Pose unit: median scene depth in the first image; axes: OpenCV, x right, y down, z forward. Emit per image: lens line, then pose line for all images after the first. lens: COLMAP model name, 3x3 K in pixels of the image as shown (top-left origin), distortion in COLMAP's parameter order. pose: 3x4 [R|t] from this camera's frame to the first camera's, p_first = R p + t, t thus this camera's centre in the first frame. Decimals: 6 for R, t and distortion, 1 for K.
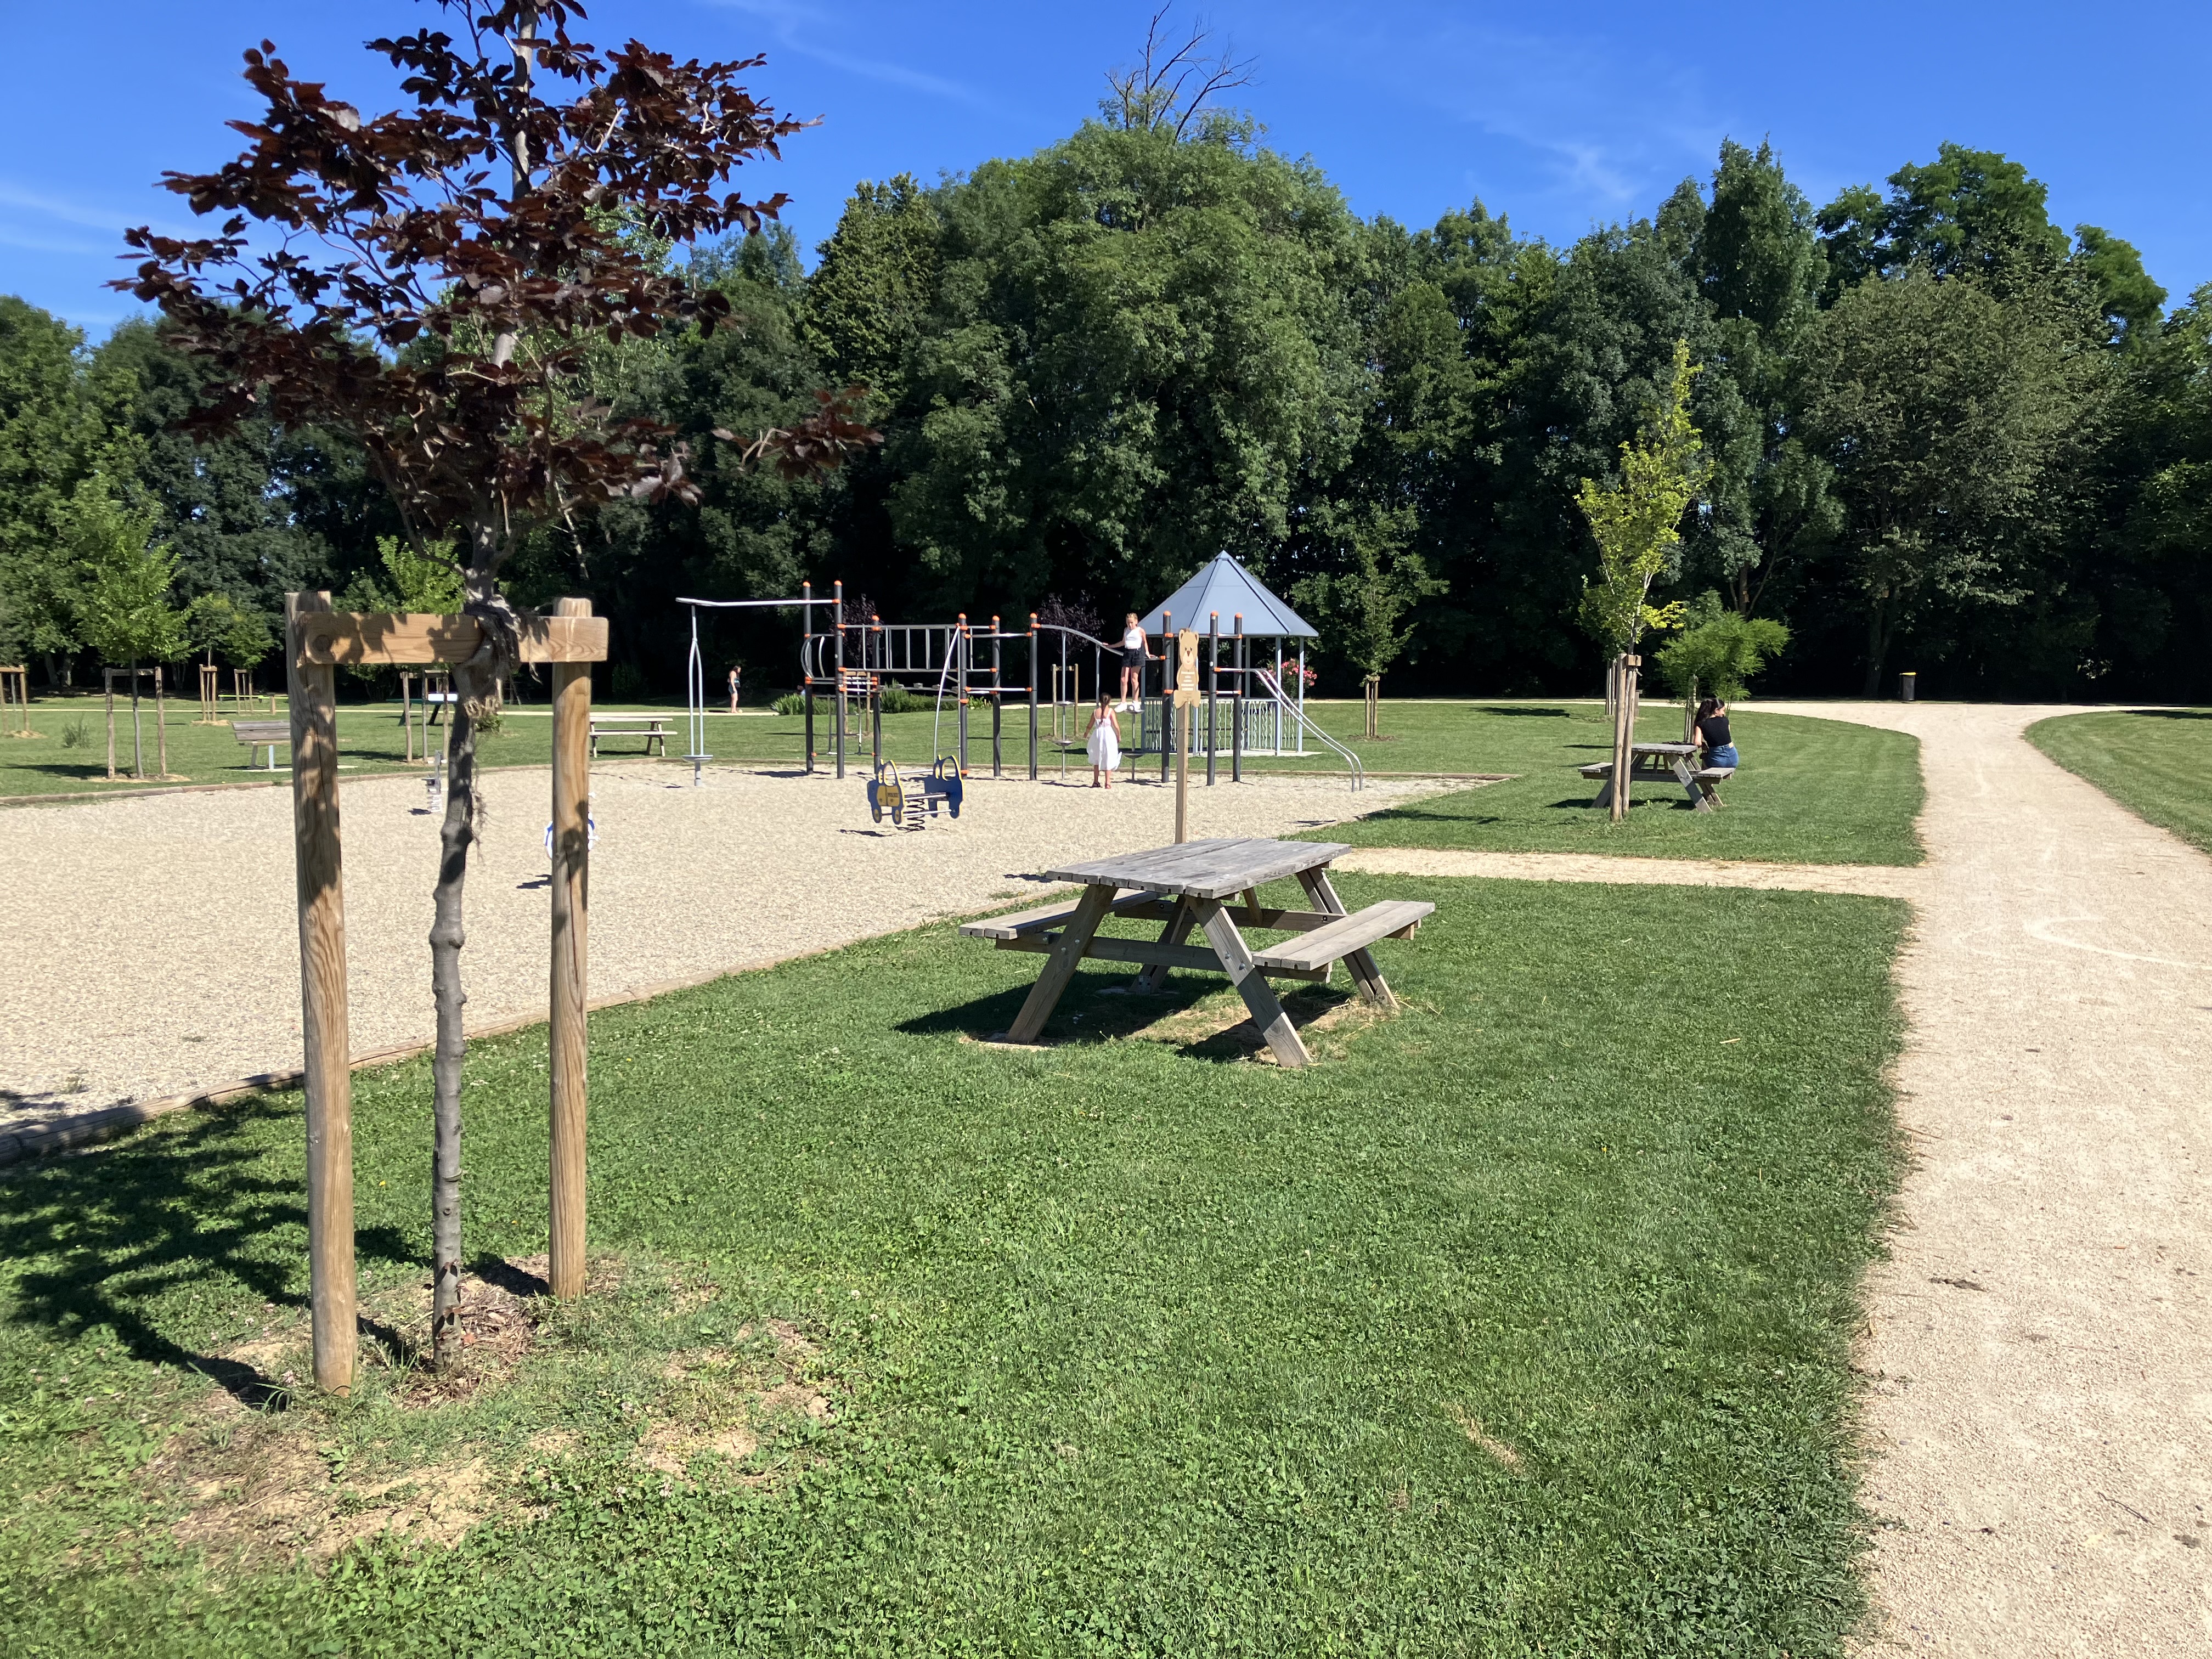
lens RADIAL K [[1804.7, 0, 1110.5], [0, 1804.7, 893.0], [0, 0, 1]] dist [0.019282, 0.015247]
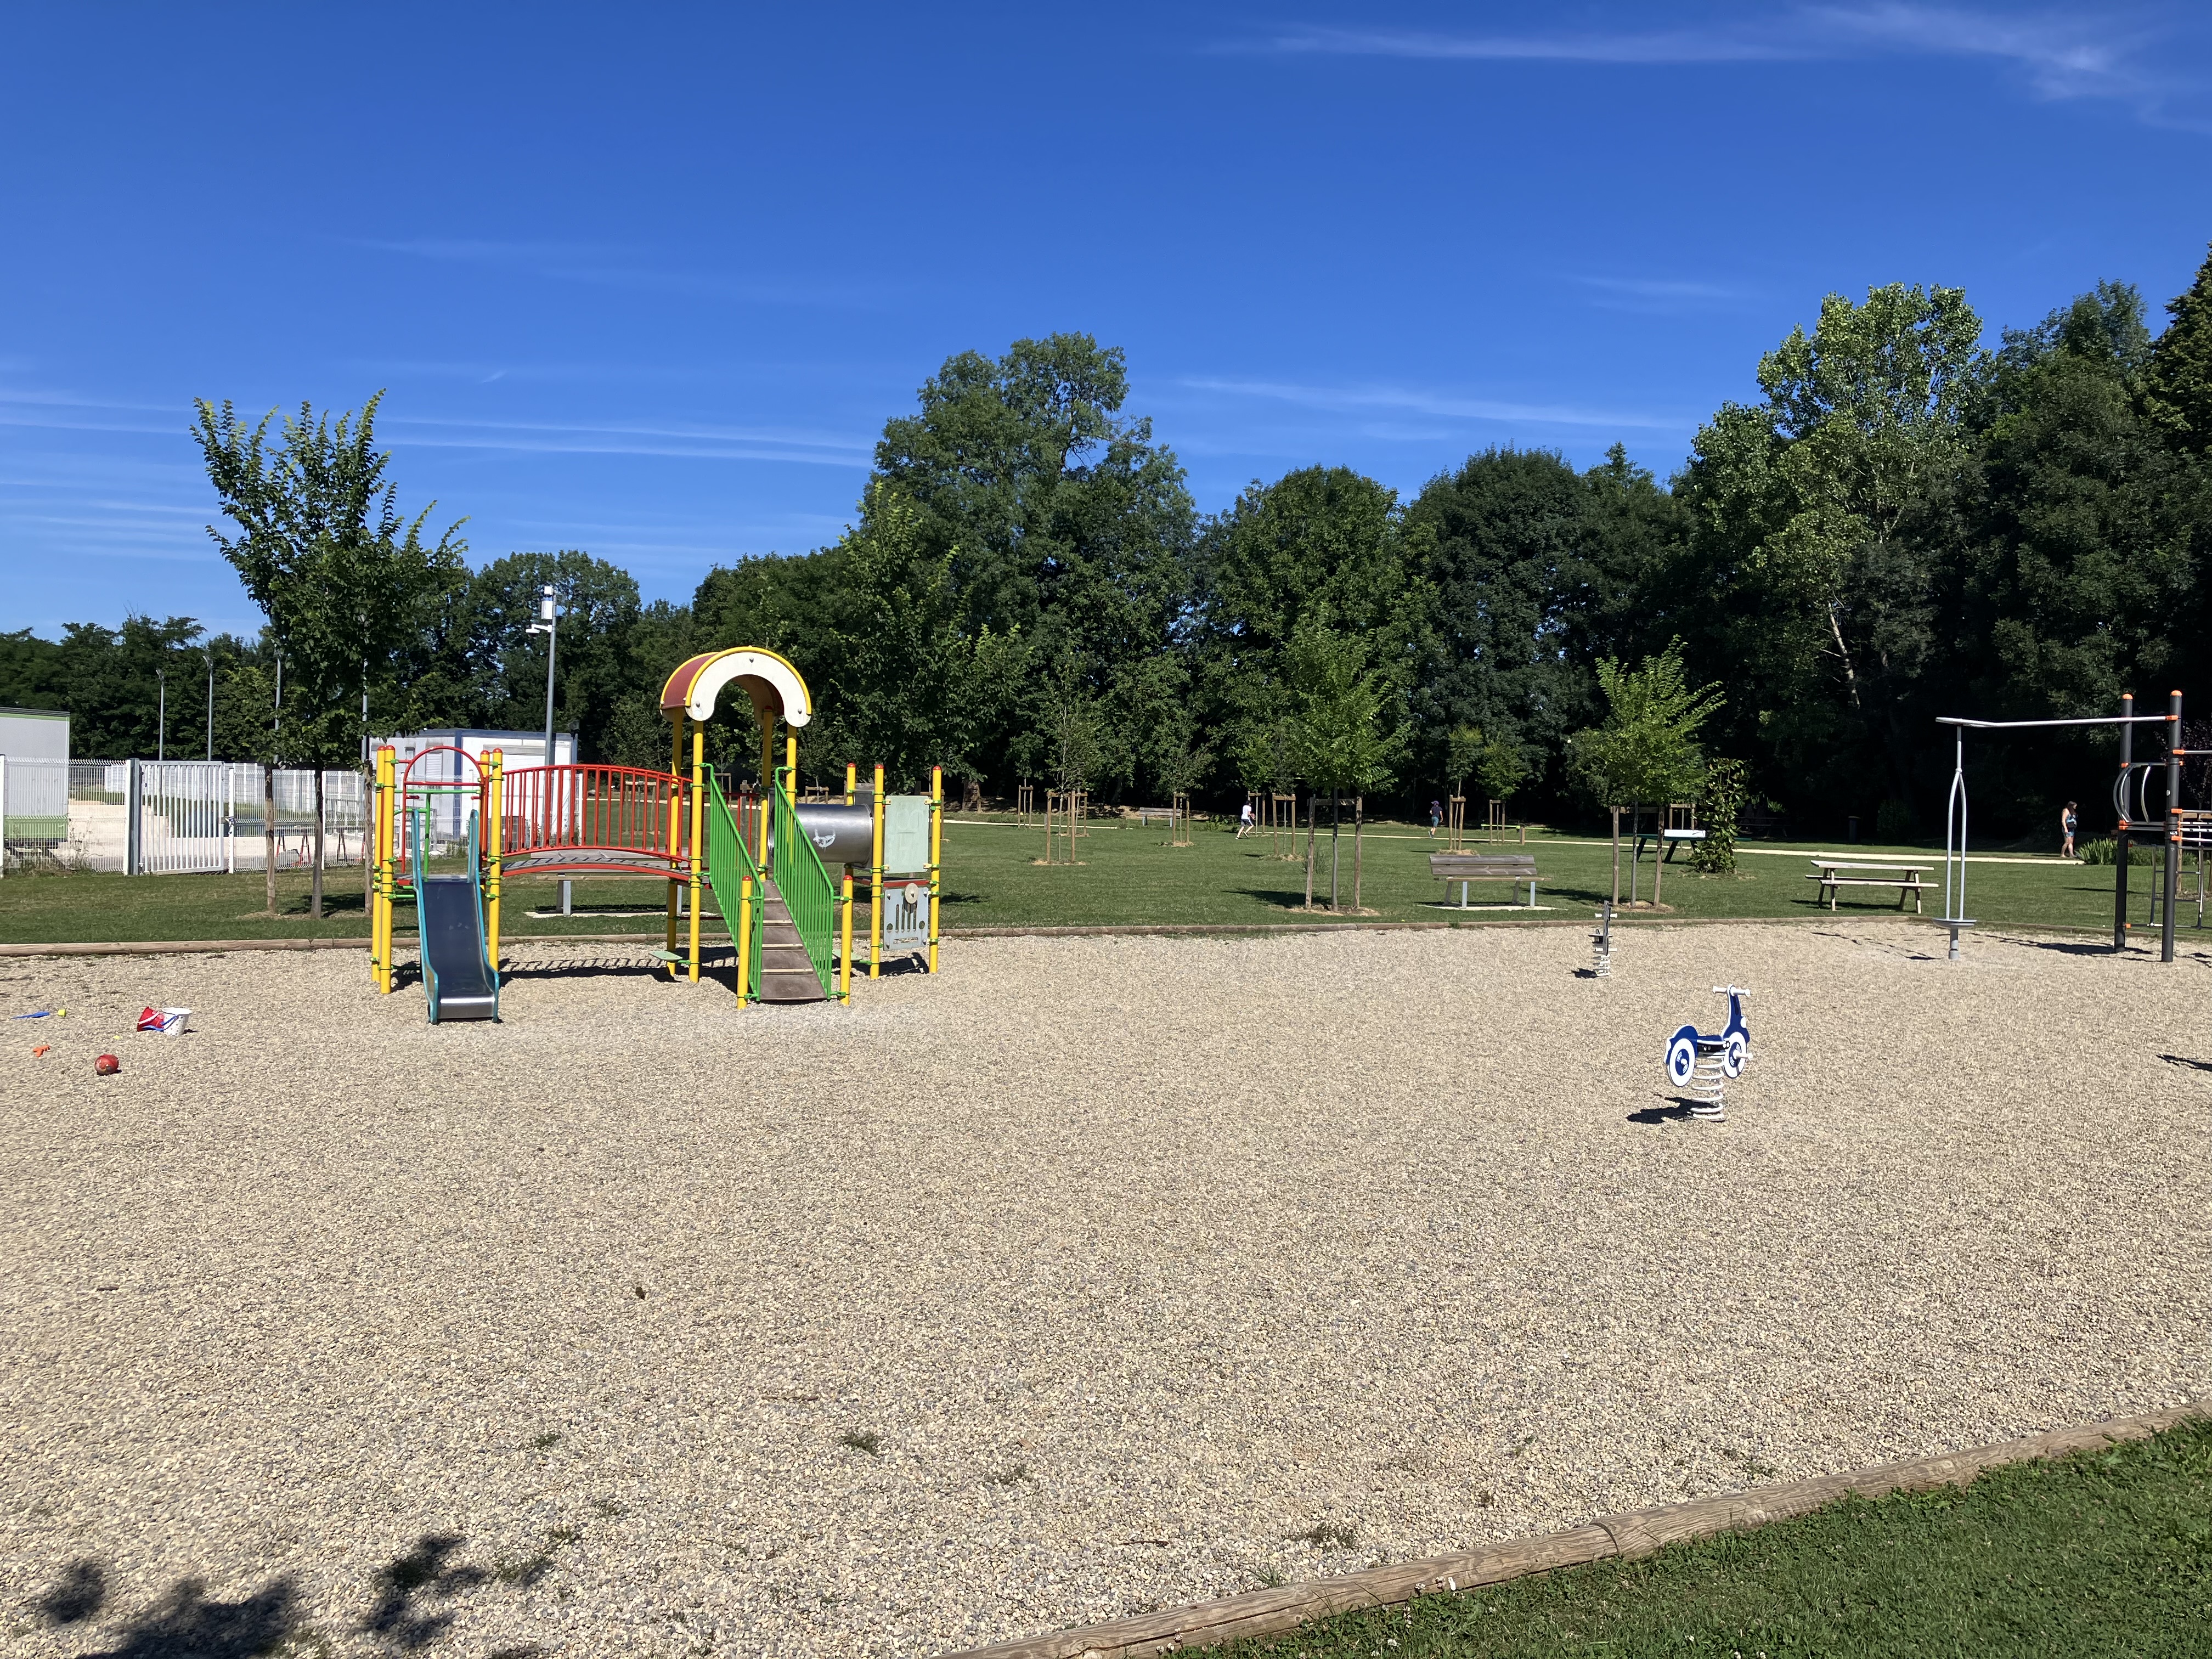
lens RADIAL K [[1787.0, 0, 1106.0], [0, 1787.0, 829.5], [0, 0, 1]] dist [0.002227, 0.007230]
pose [[0.773975, 0.025259, -0.632713, -0.013690], [-0.093231, 0.992860, -0.074409, -0.011847], [0.626316, 0.116579, 0.770804, 0.091817]]
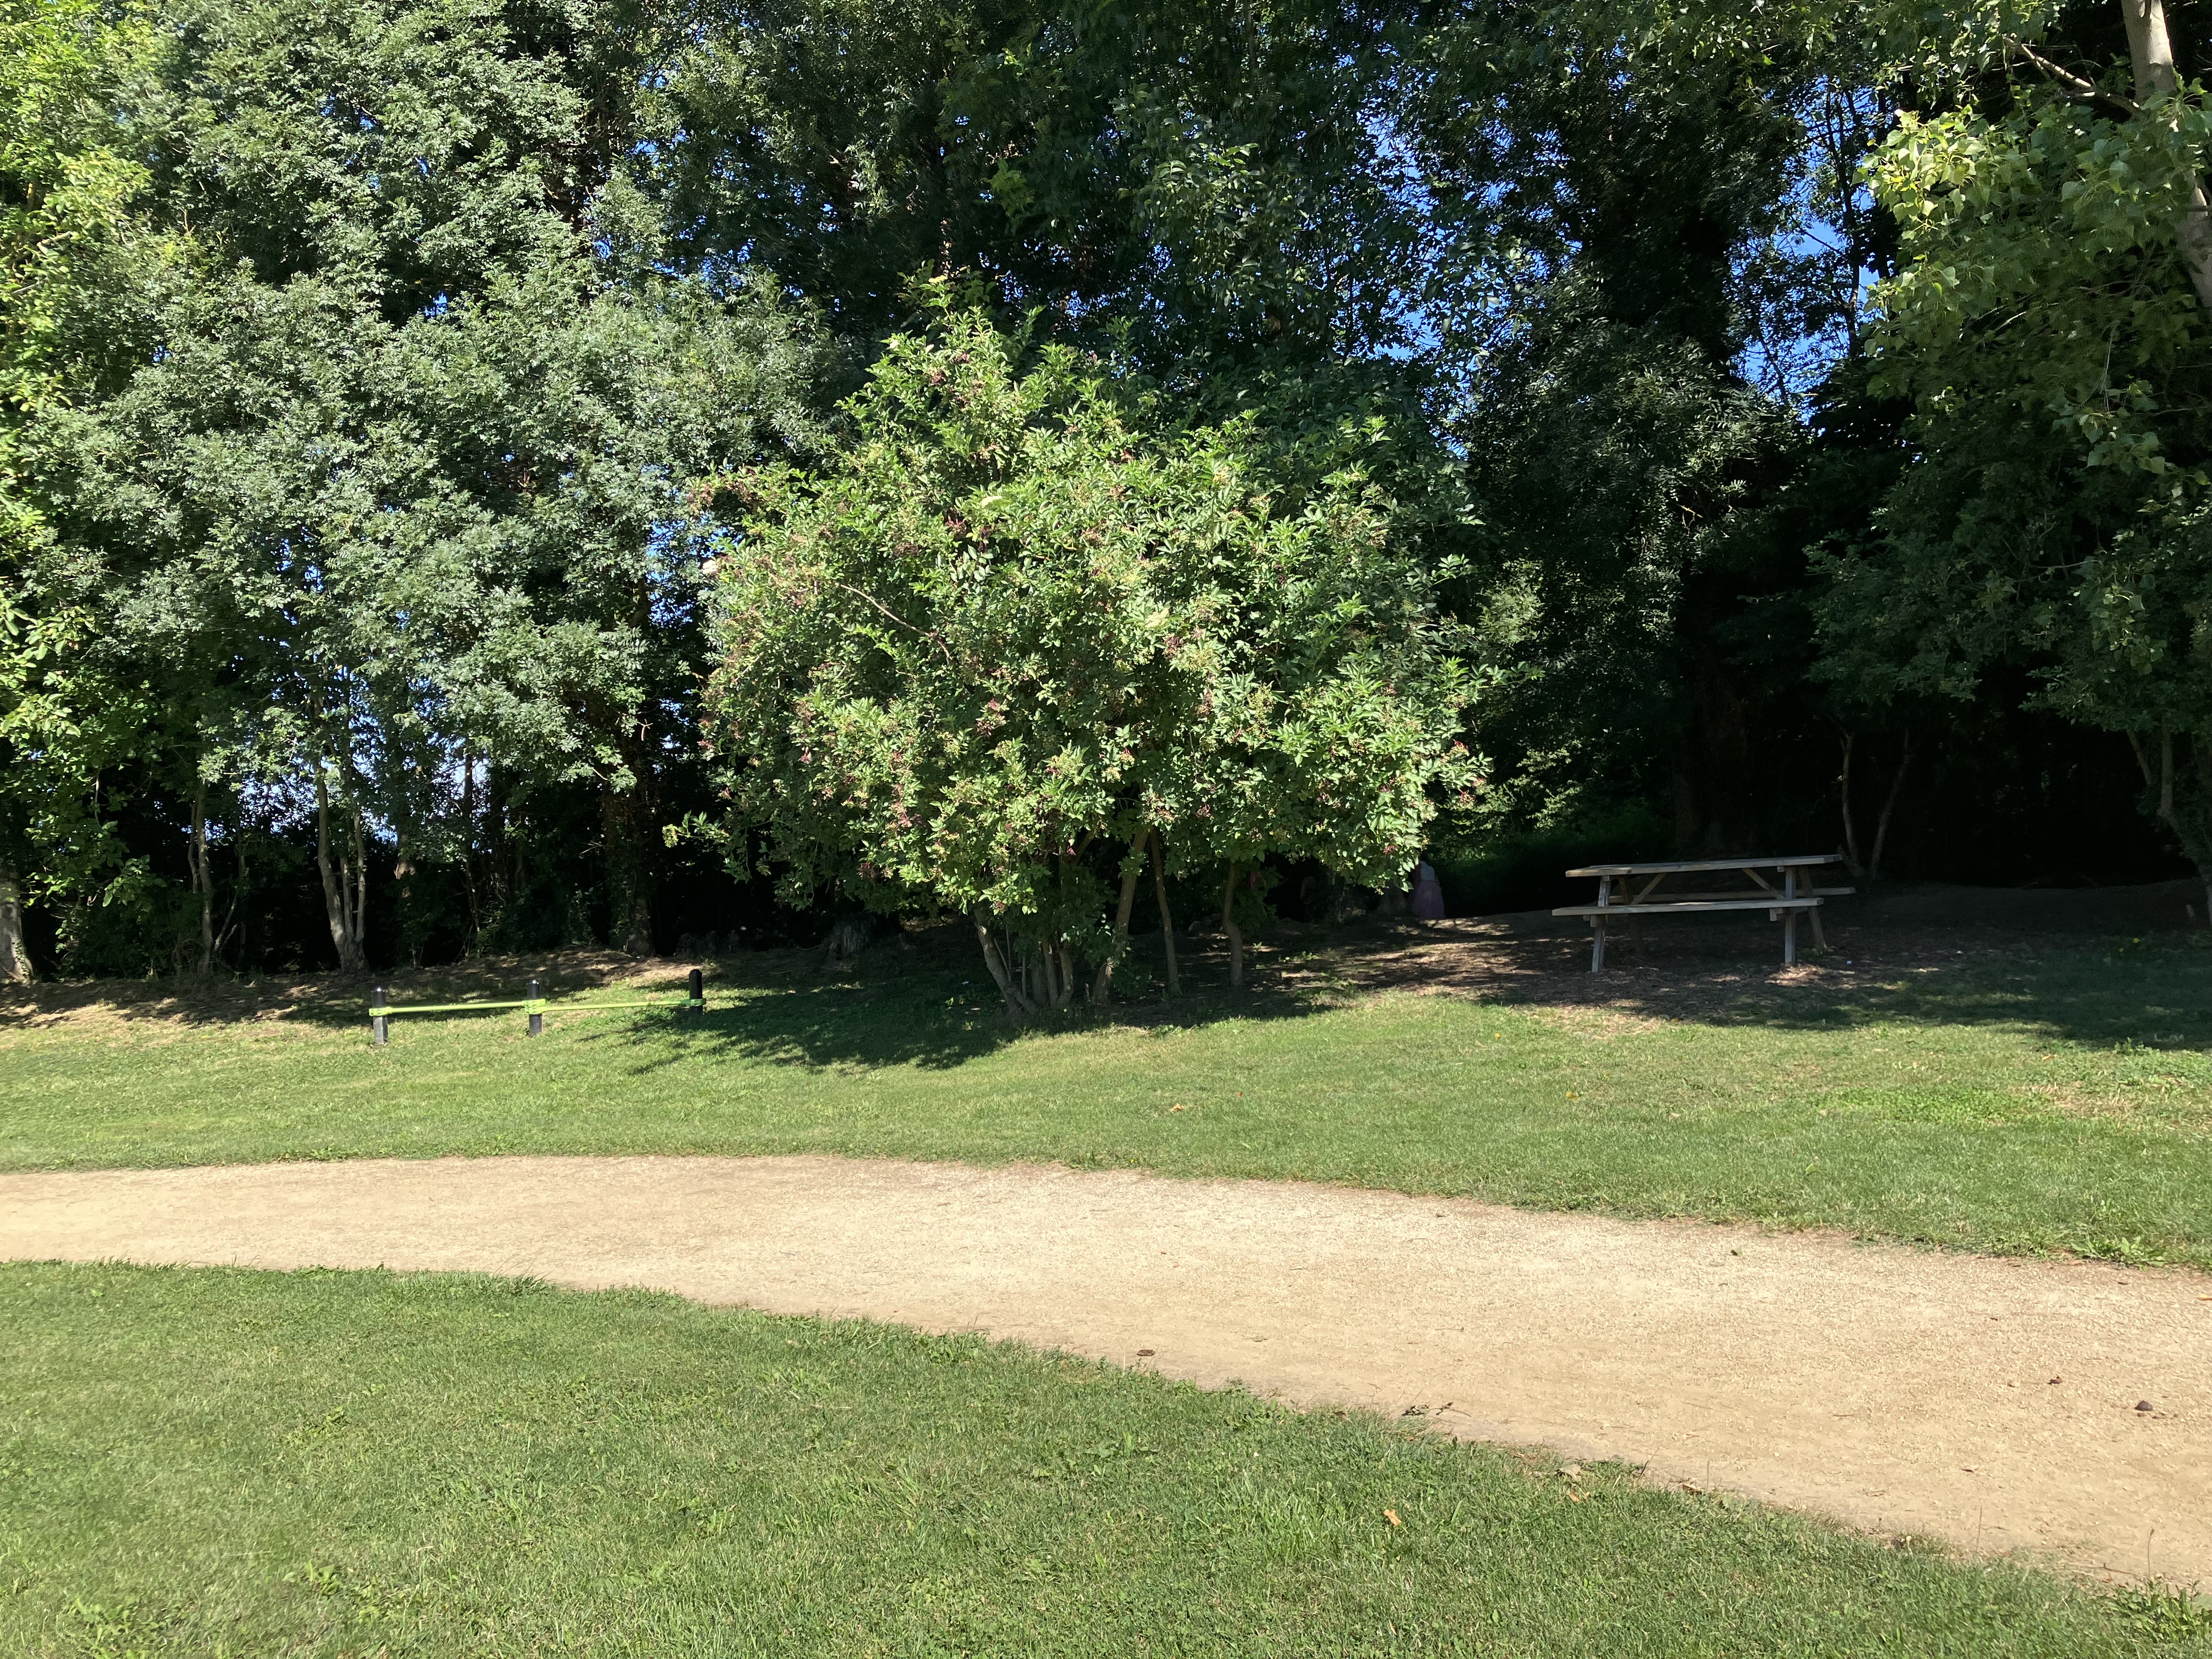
lens RADIAL K [[1787.0, 0, 1106.0], [0, 1787.0, 829.5], [0, 0, 1]] dist [0.002227, 0.007230]
pose [[0.951813, -0.072539, -0.297977, -0.372232], [0.033677, 0.990470, -0.133544, -0.108567], [0.304824, 0.117074, 0.945186, 0.903260]]
